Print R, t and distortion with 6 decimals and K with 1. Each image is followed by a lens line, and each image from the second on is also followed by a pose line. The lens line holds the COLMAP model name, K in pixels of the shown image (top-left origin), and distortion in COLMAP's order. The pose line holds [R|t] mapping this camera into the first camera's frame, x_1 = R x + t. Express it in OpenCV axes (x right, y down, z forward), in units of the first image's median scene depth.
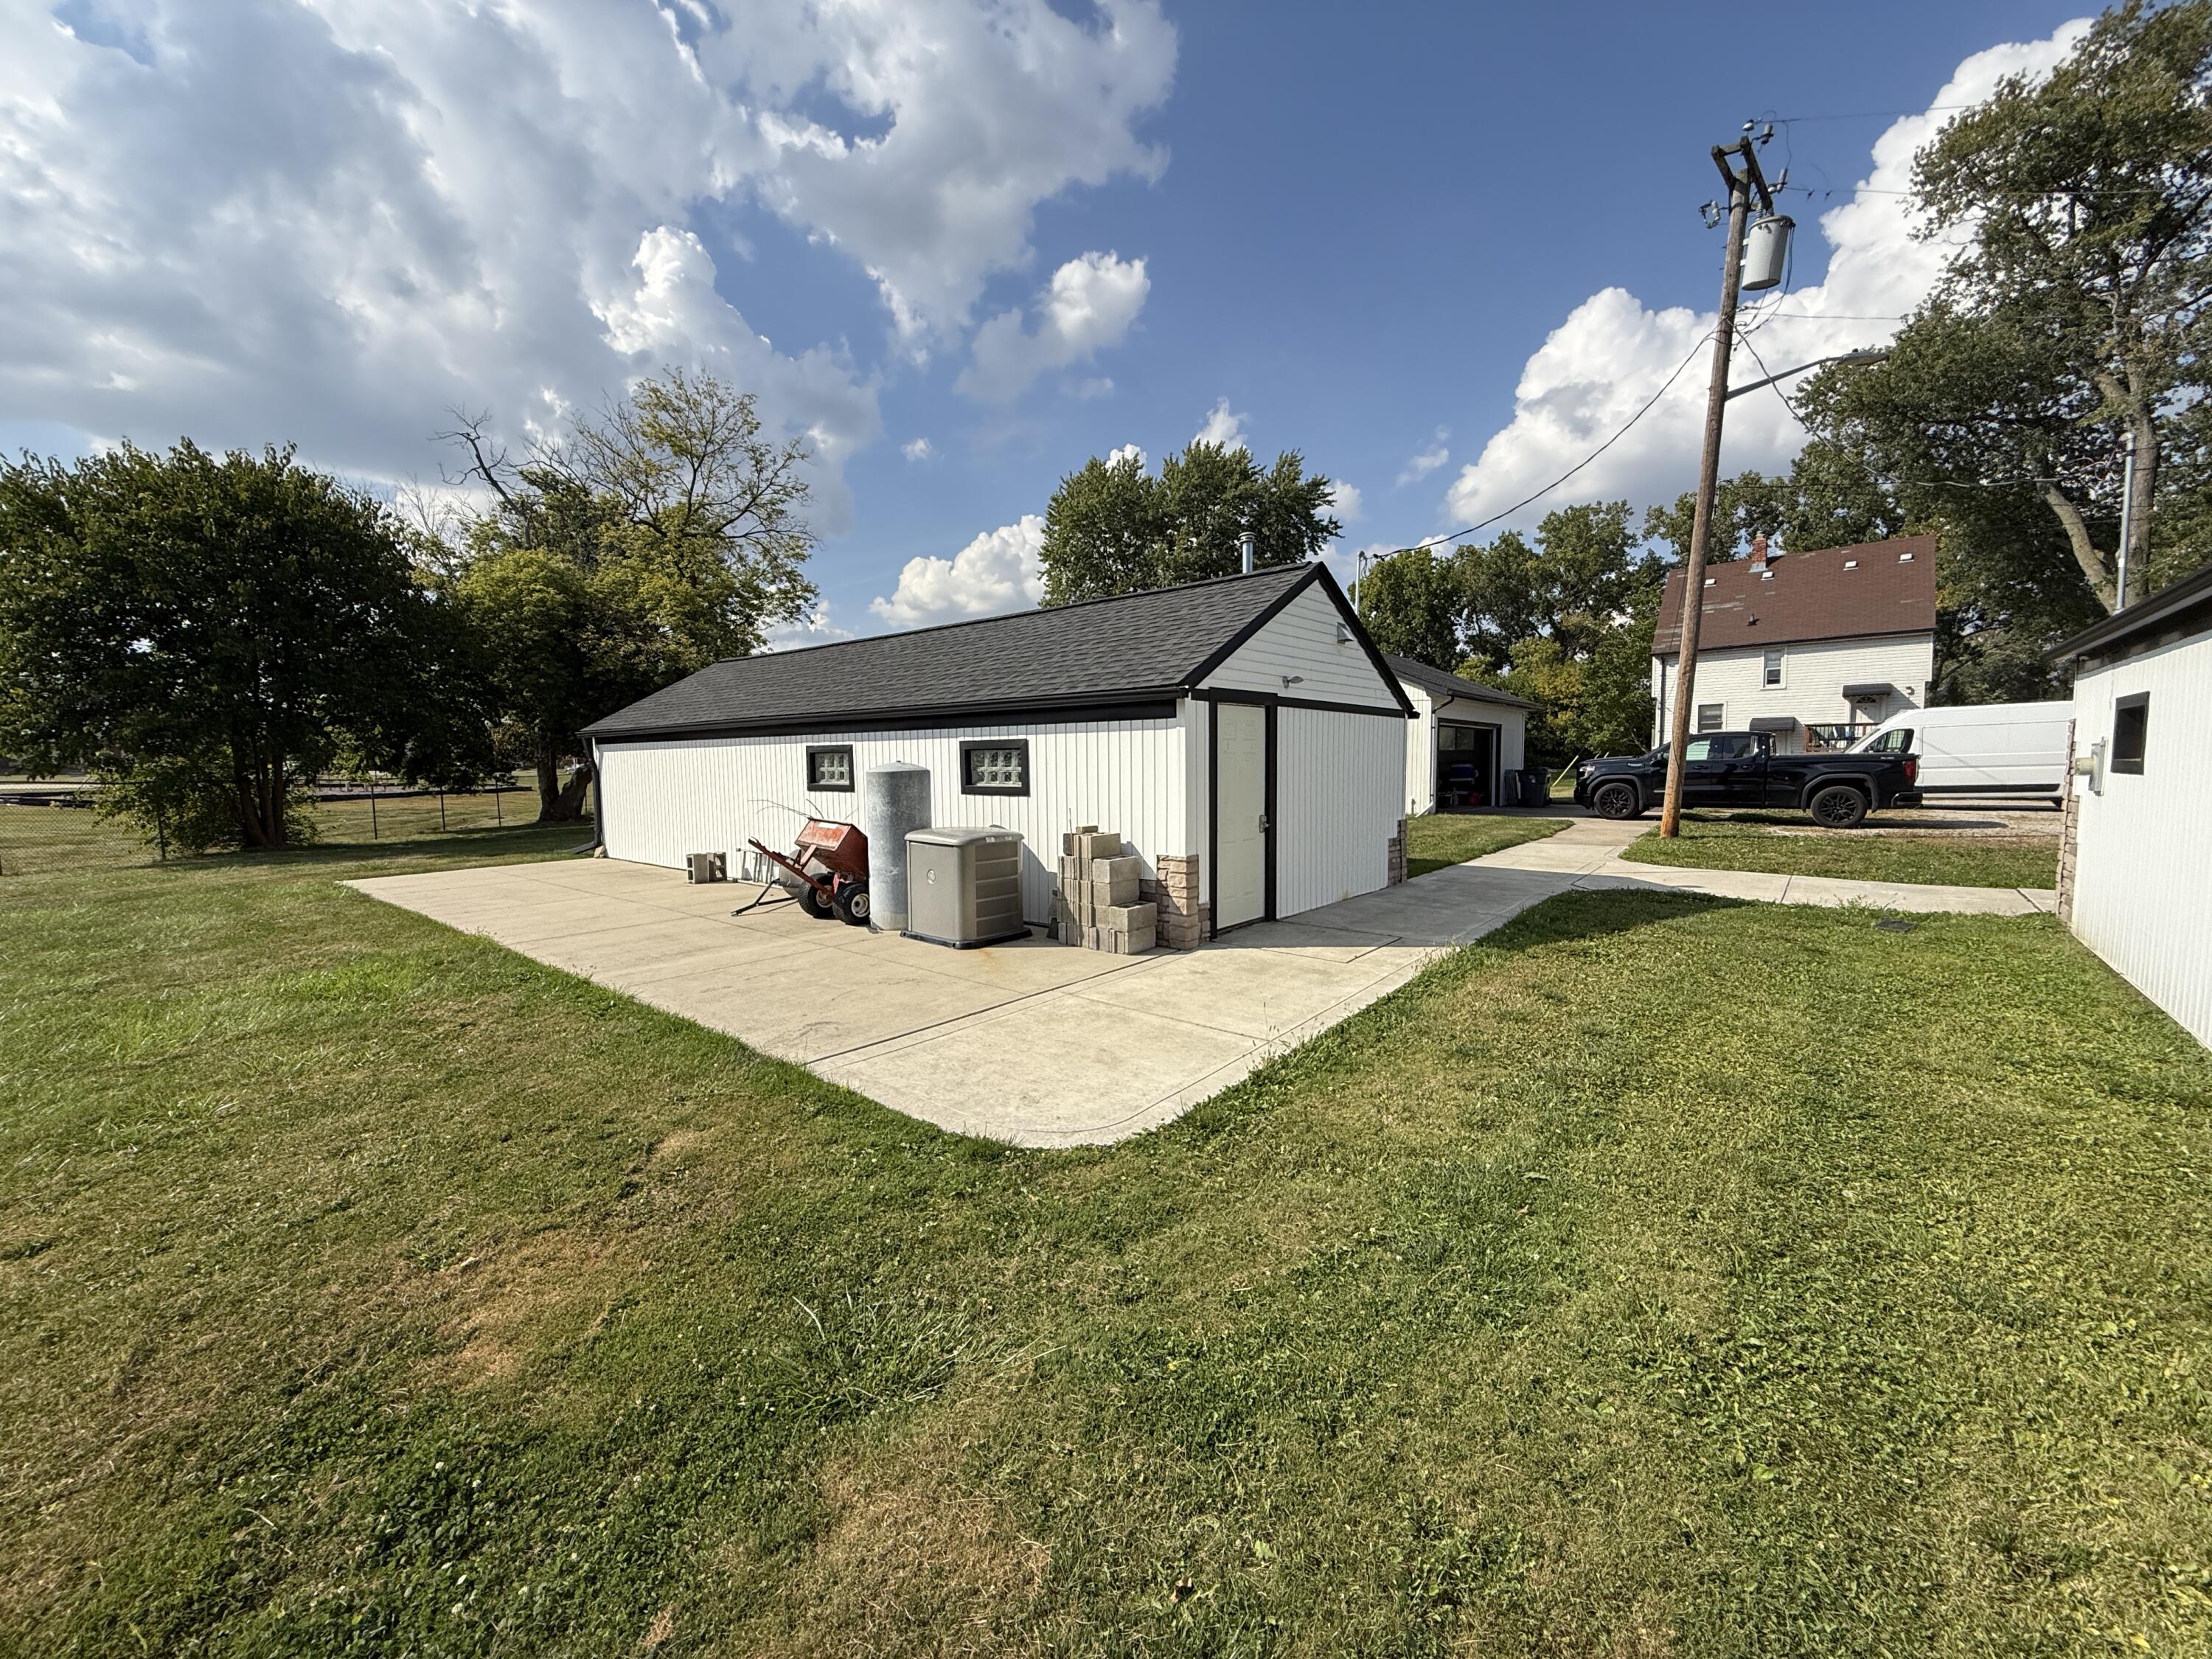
lens RADIAL K [[876.7, 0, 1106.0], [0, 876.7, 829.5], [0, 0, 1]] dist [-0.001104, 0.000170]
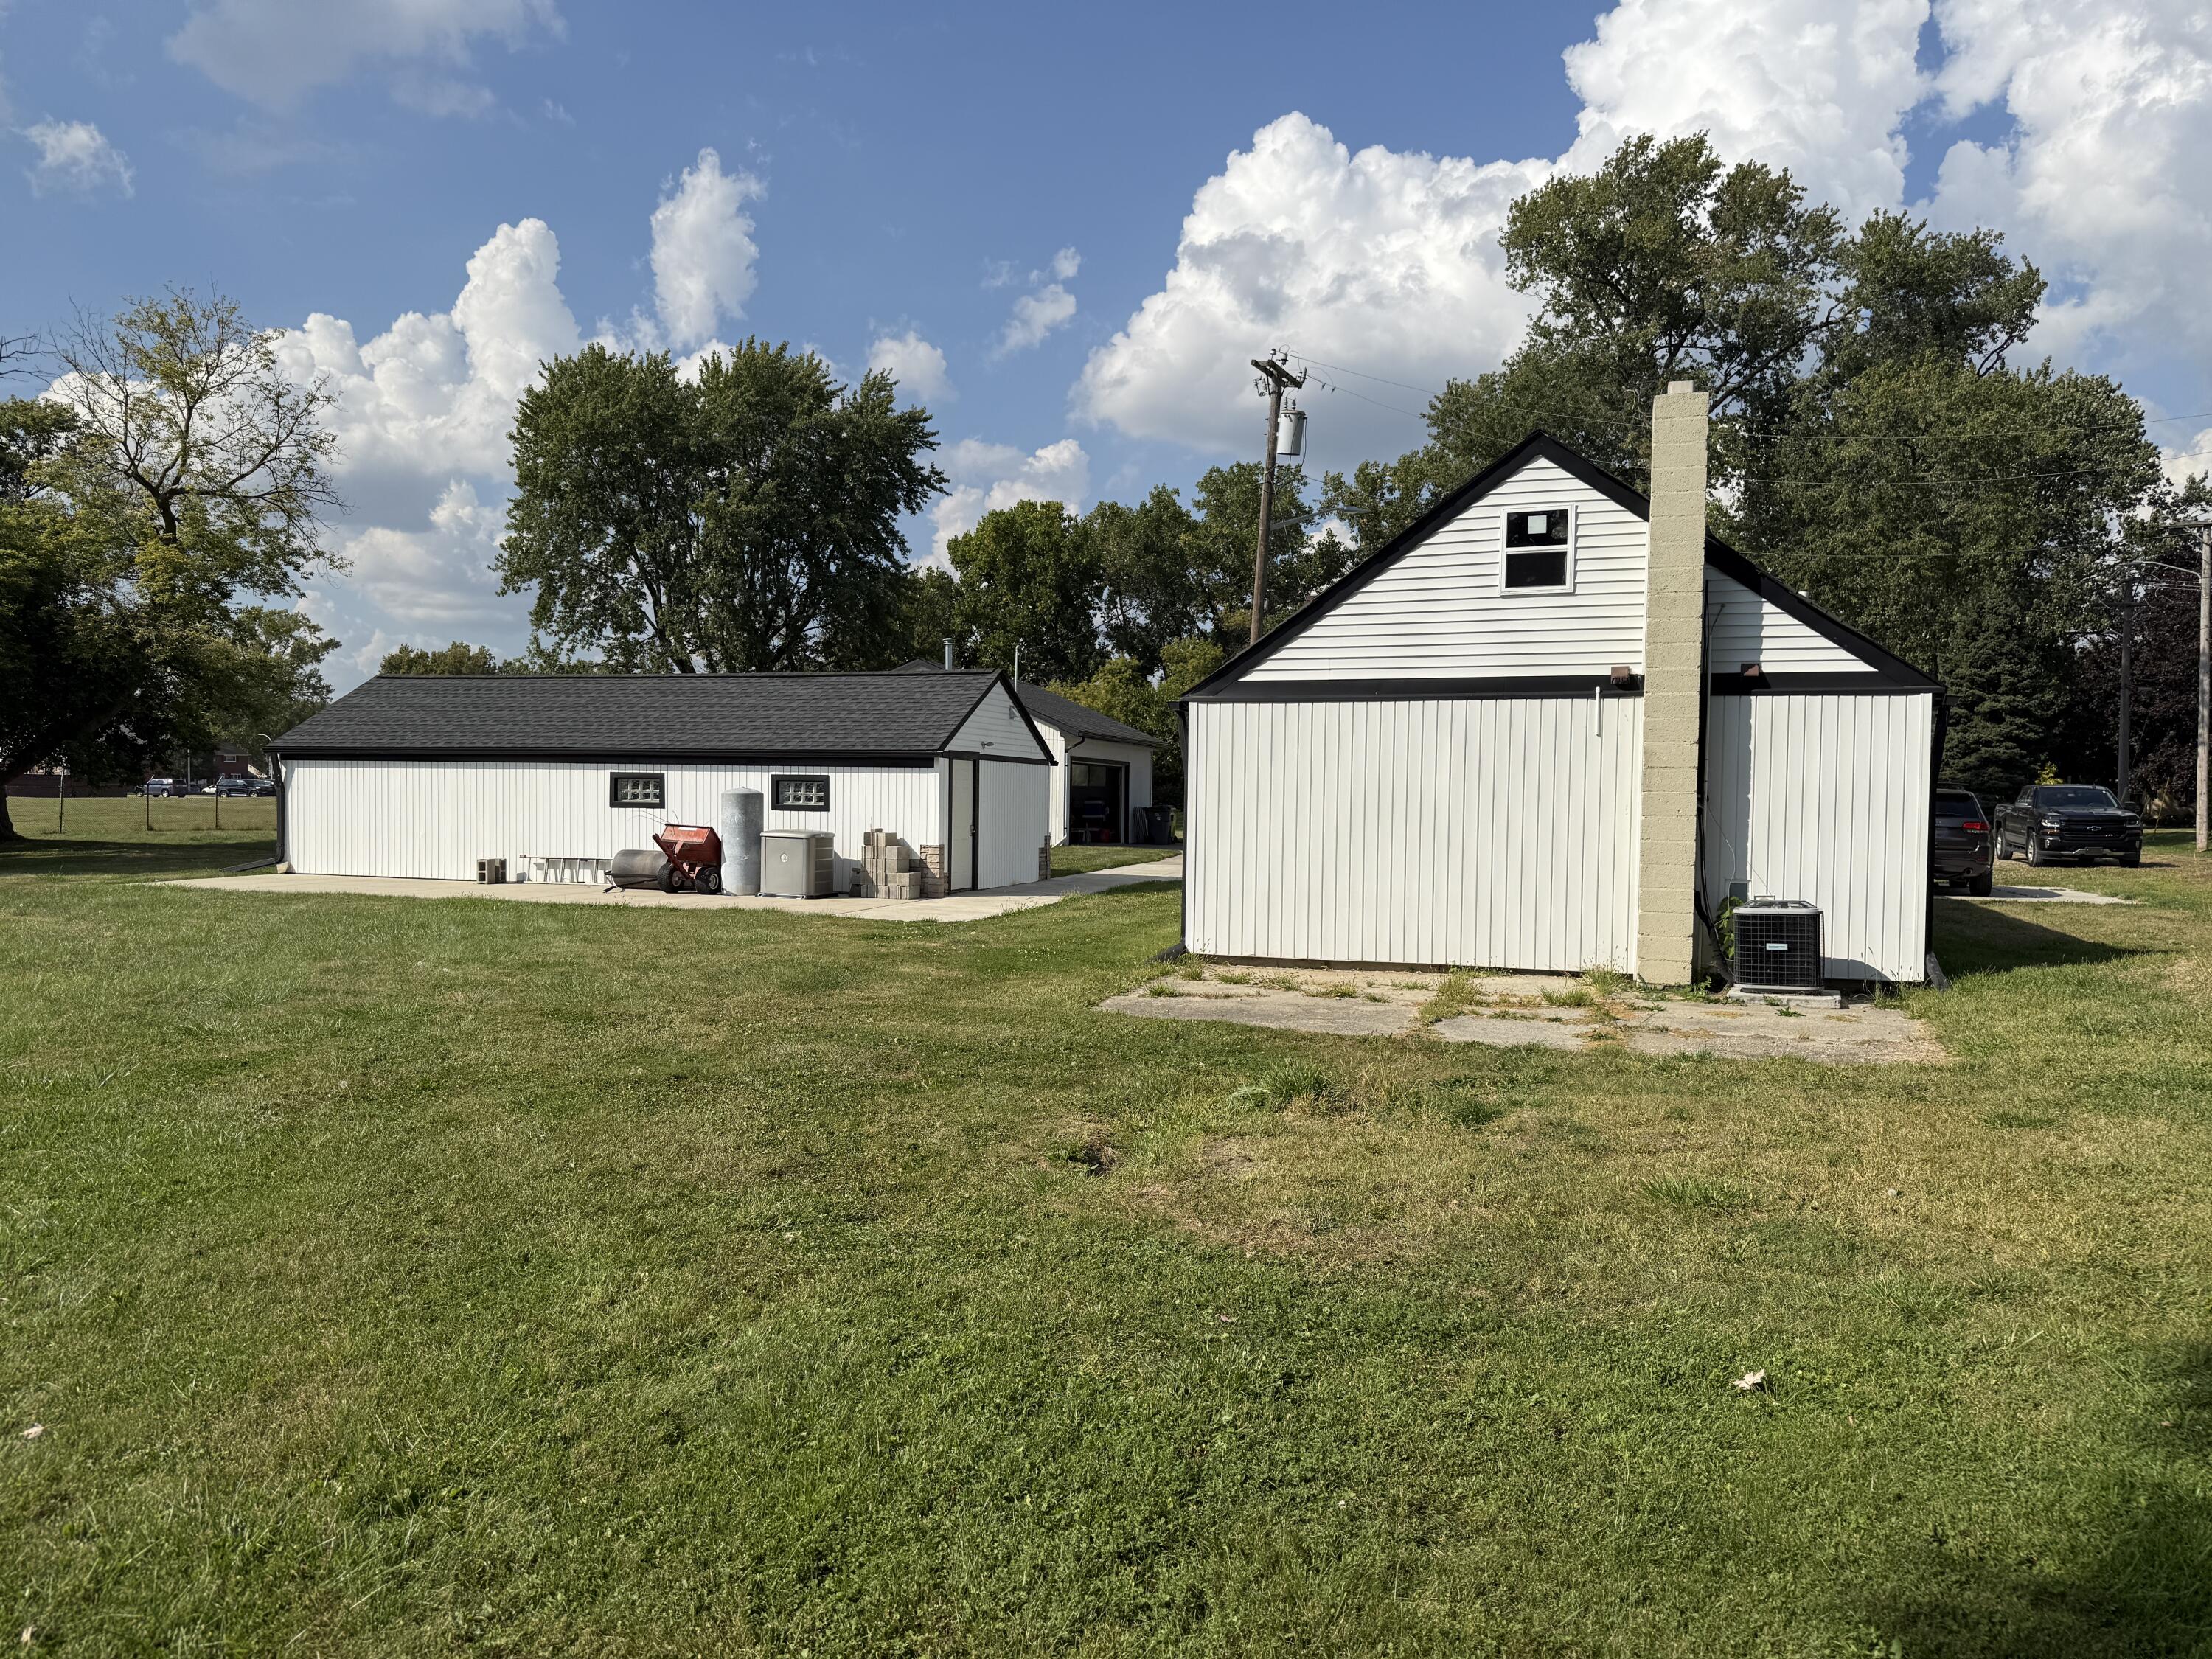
lens RADIAL K [[1543.8, 0, 1110.9], [0, 1543.8, 856.5], [0, 0, 1]] dist [0.122431, -0.174253]
pose [[0.926162, 0.007532, 0.377051, -0.195019], [0.006285, 0.999353, -0.035402, 0.042397], [-0.377074, 0.035158, 0.925516, -0.518056]]
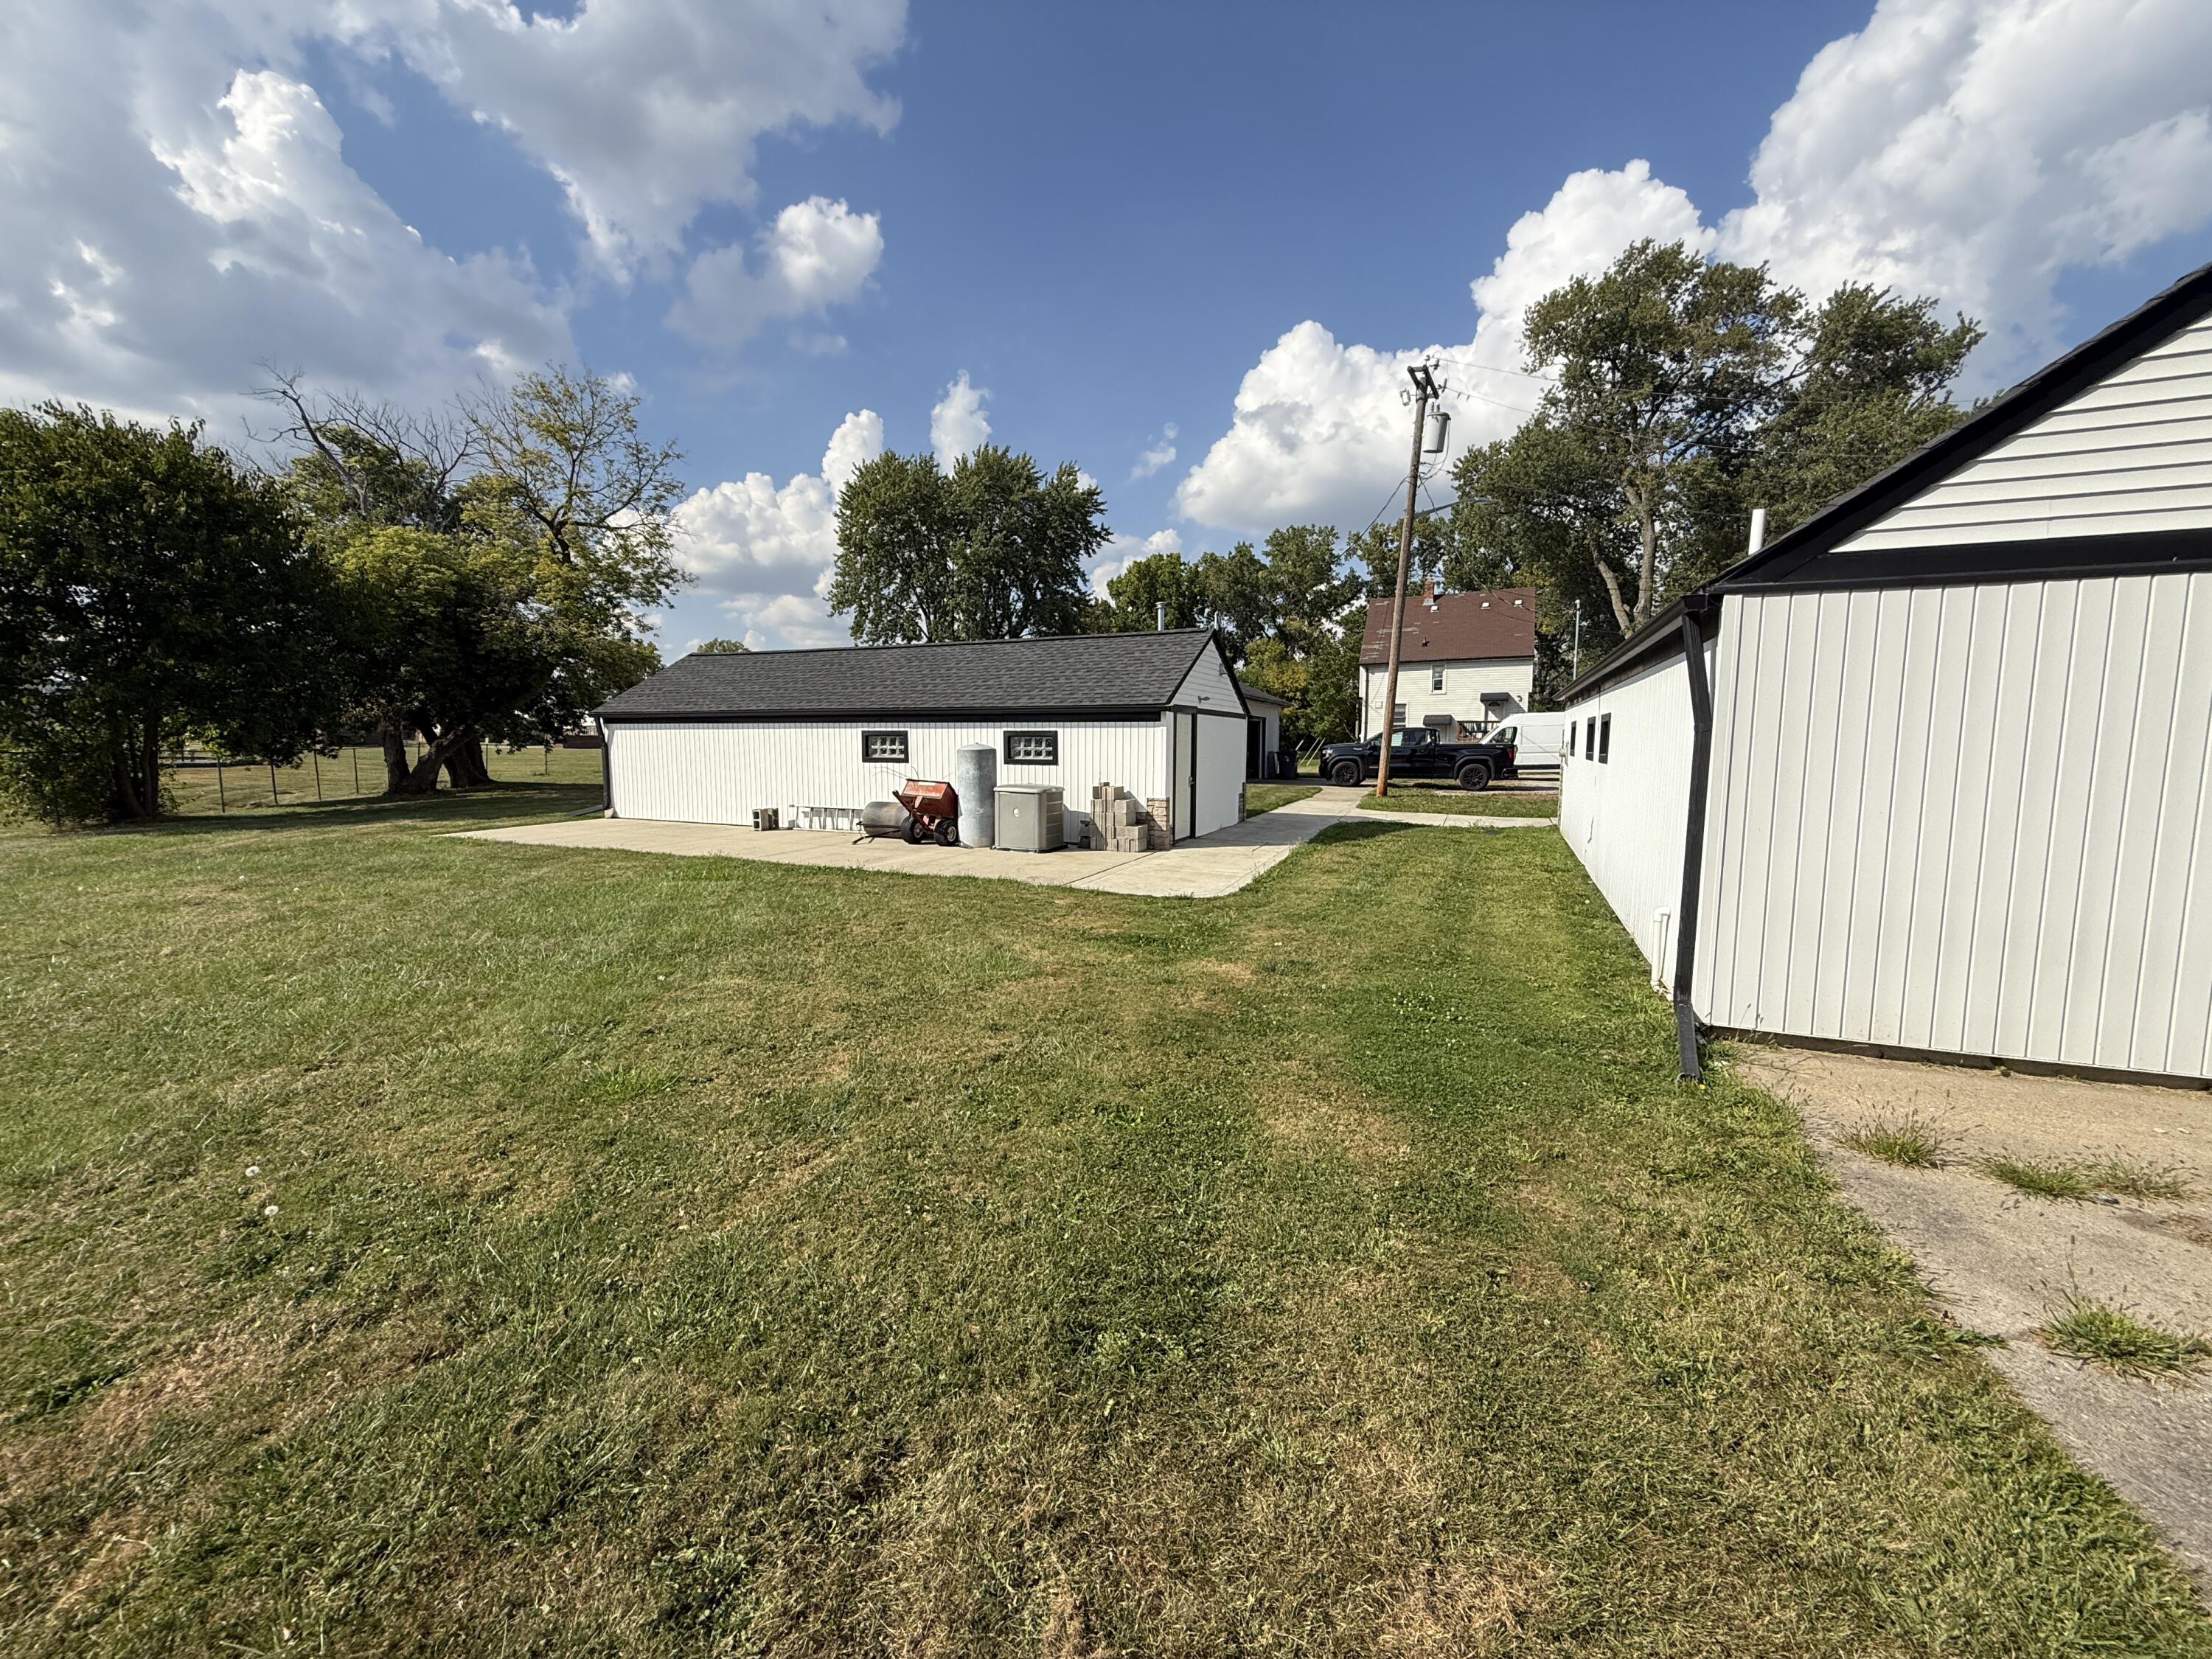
lens RADIAL K [[877.9, 0, 1104.1], [0, 877.9, 836.7], [0, 0, 1]] dist [-0.008944, 0.000718]
pose [[0.958671, -0.017962, 0.283950, -0.138519], [0.008697, 0.999389, 0.033855, 0.012036], [-0.284384, -0.029987, 0.958241, -0.179416]]
